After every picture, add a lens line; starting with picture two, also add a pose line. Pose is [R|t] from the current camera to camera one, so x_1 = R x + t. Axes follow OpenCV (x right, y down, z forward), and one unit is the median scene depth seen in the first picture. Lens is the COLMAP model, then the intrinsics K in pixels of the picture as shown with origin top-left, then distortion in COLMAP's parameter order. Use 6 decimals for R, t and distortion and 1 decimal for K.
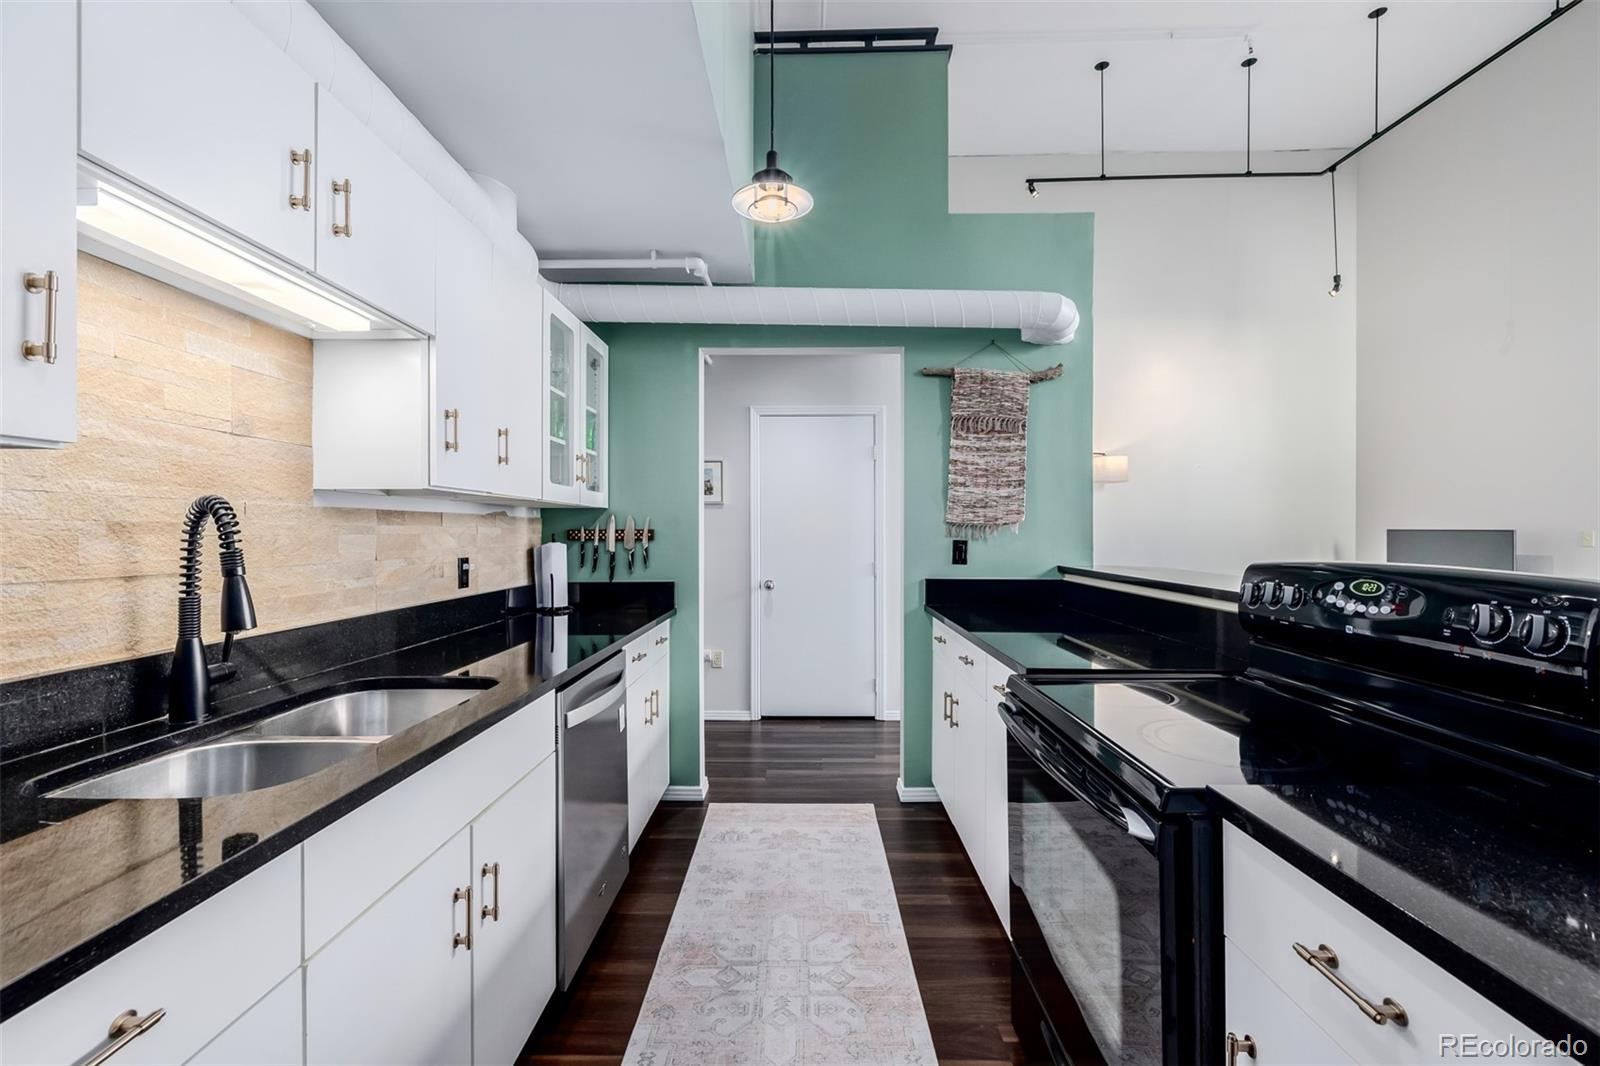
lens RADIAL K [[677.2, 0, 804.3], [0, 677.2, 526.4], [0, 0, 1]] dist [0.002154, -0.000598]
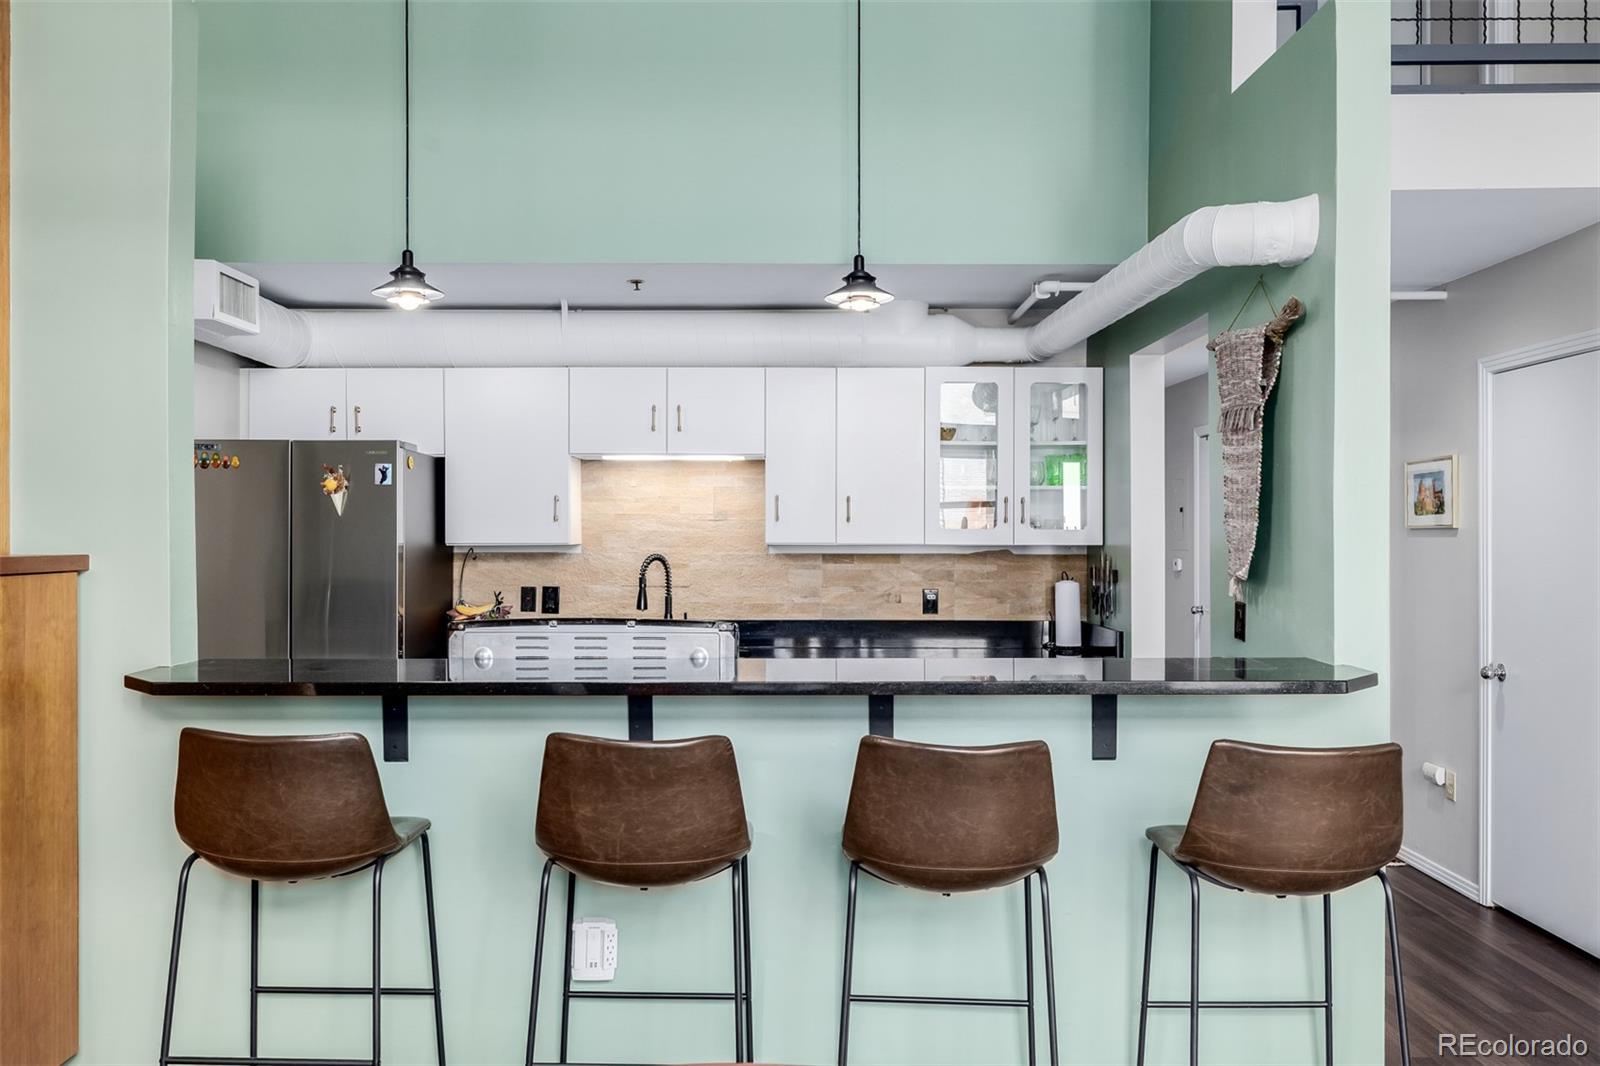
lens RADIAL K [[1251.7, 0, 794.2], [0, 1251.7, 533.1], [0, 0, 1]] dist [0.035822, 0.006339]
pose [[0.008198, 0.003667, -0.999960, 2.352577], [0.007177, 0.999967, 0.003726, -0.087805], [0.999941, -0.007207, 0.008171, 0.961406]]
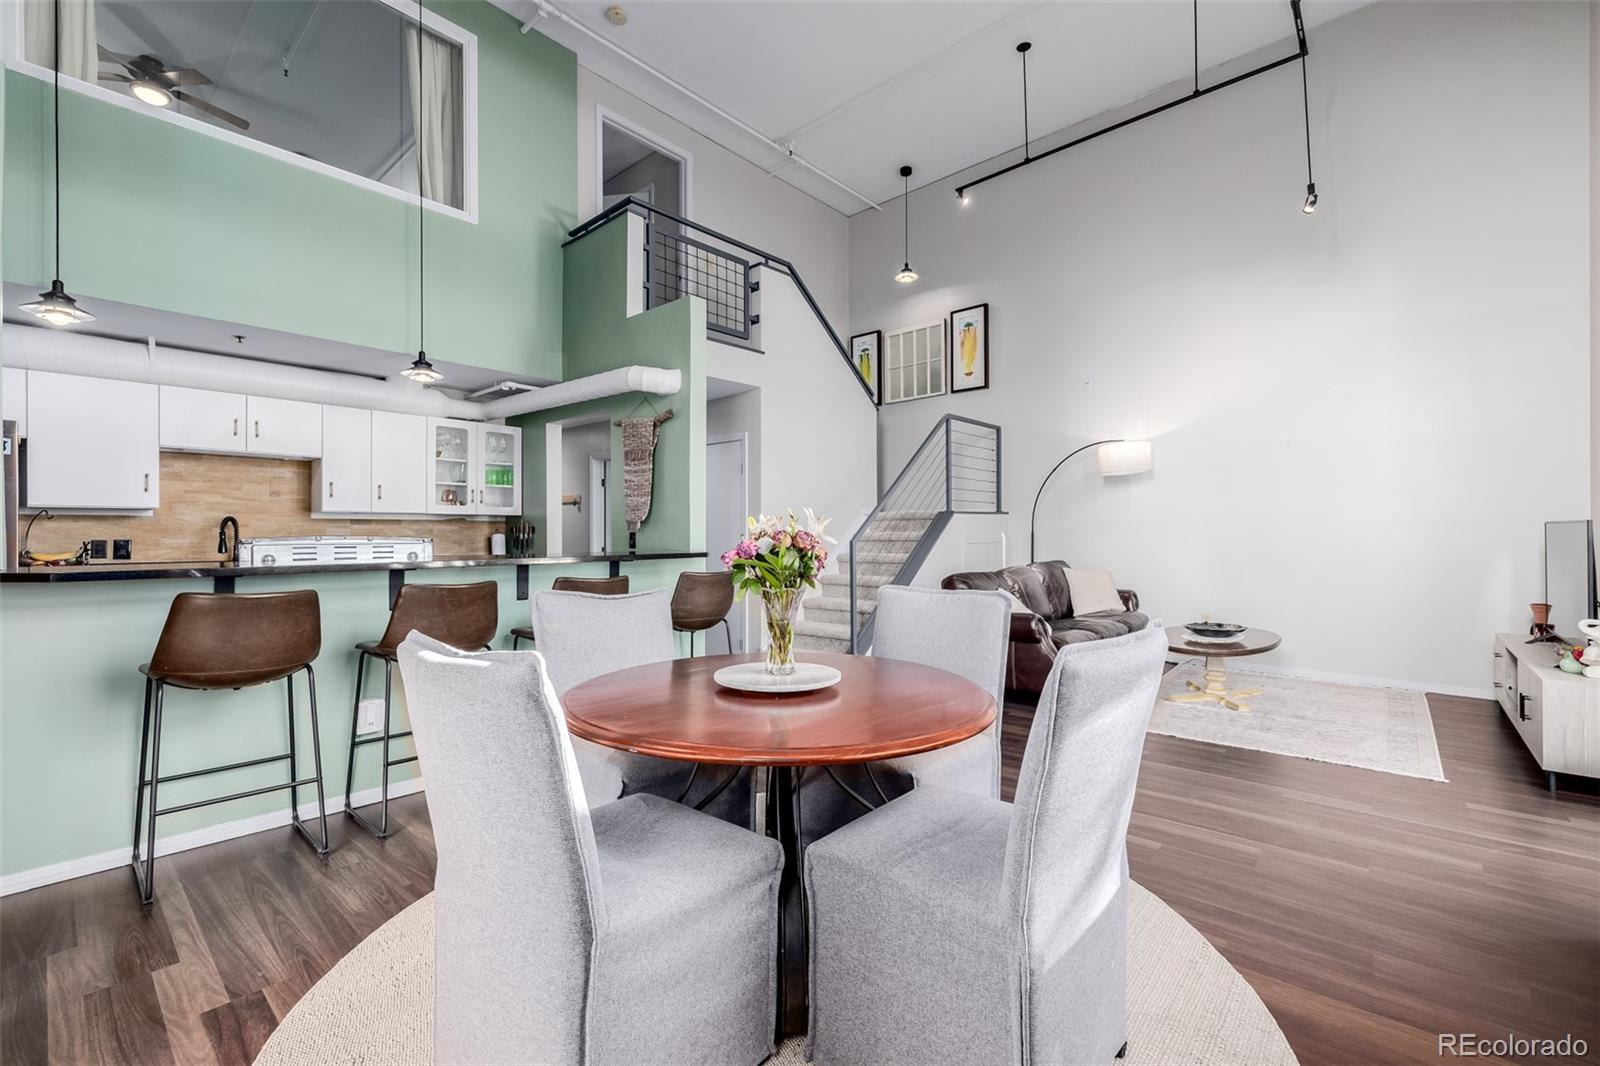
lens RADIAL K [[677.2, 0, 798.2], [0, 677.2, 531.2], [0, 0, 1]] dist [0.002154, -0.000598]
pose [[0.756383, -0.003048, -0.654122, 2.517113], [0.006213, 0.999978, 0.002524, 0.027781], [0.654099, -0.005973, 0.756385, 0.158885]]
